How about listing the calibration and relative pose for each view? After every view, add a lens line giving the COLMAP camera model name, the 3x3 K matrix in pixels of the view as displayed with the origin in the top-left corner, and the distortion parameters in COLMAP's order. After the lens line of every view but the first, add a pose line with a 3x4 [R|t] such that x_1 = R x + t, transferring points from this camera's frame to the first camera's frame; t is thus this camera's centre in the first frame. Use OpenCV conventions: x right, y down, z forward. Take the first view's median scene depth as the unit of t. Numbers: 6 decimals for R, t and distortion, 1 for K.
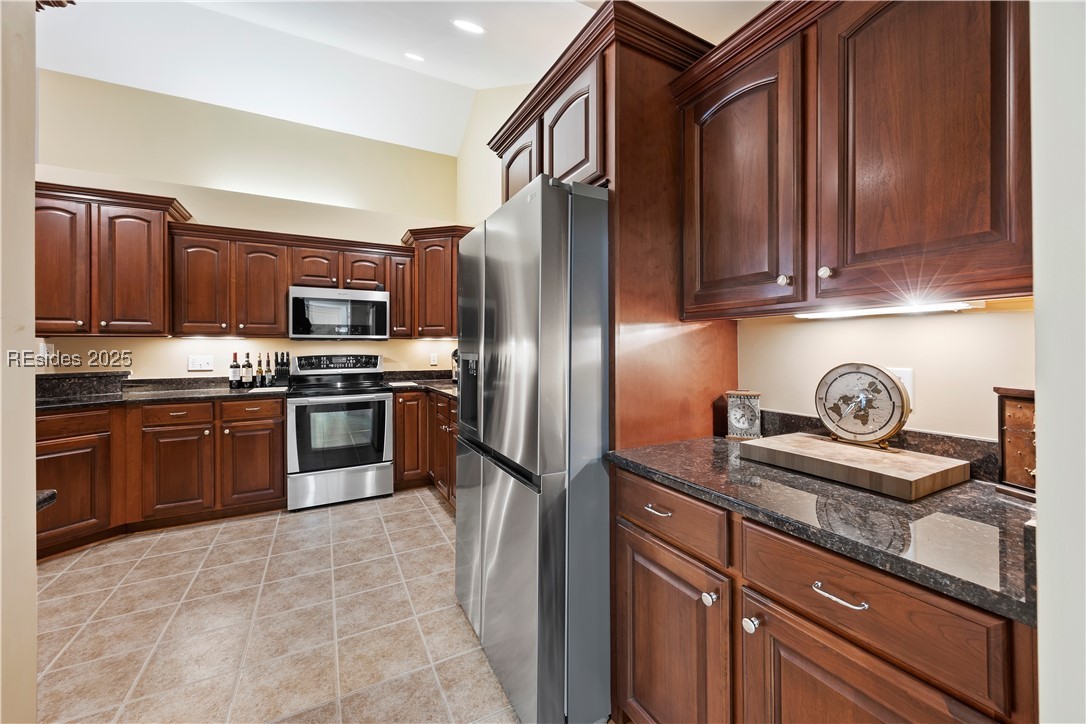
lens RADIAL K [[419.2, 0, 548.3], [0, 419.2, 347.2], [0, 0, 1]] dist [-0.001479, -0.000230]
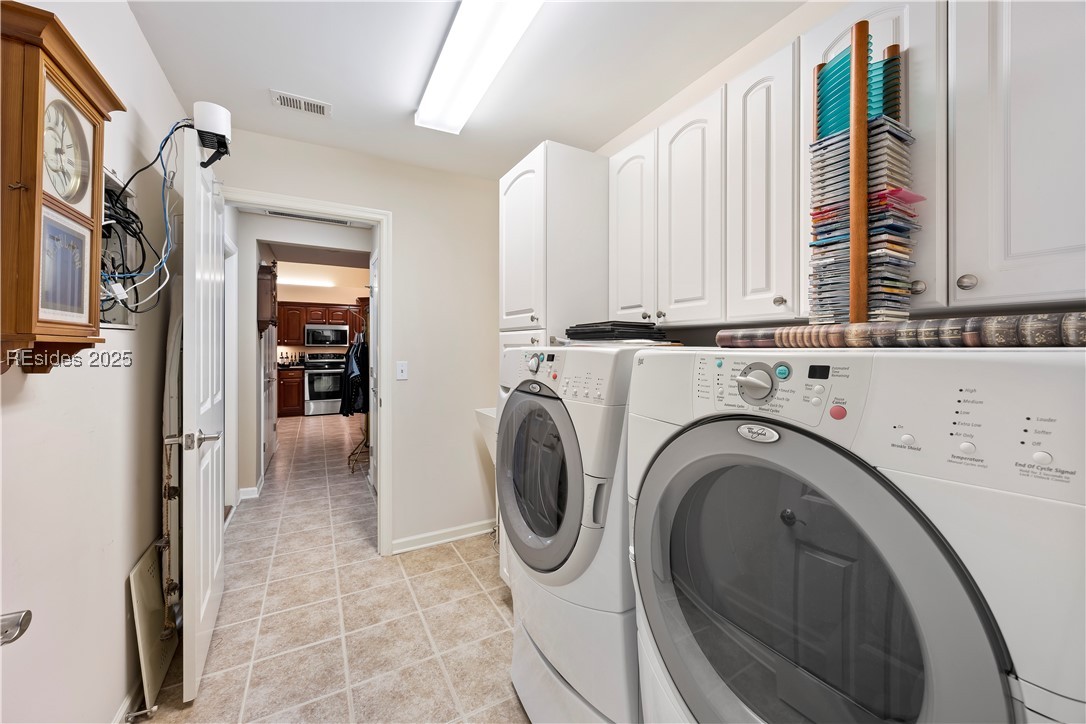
lens RADIAL K [[419.2, 0, 548.3], [0, 419.2, 347.2], [0, 0, 1]] dist [-0.001479, -0.000230]
pose [[0.999928, 0.003066, 0.011630, 0.722817], [-0.003010, 0.999984, -0.004827, -0.007530], [-0.011644, 0.004792, 0.999921, -1.371110]]
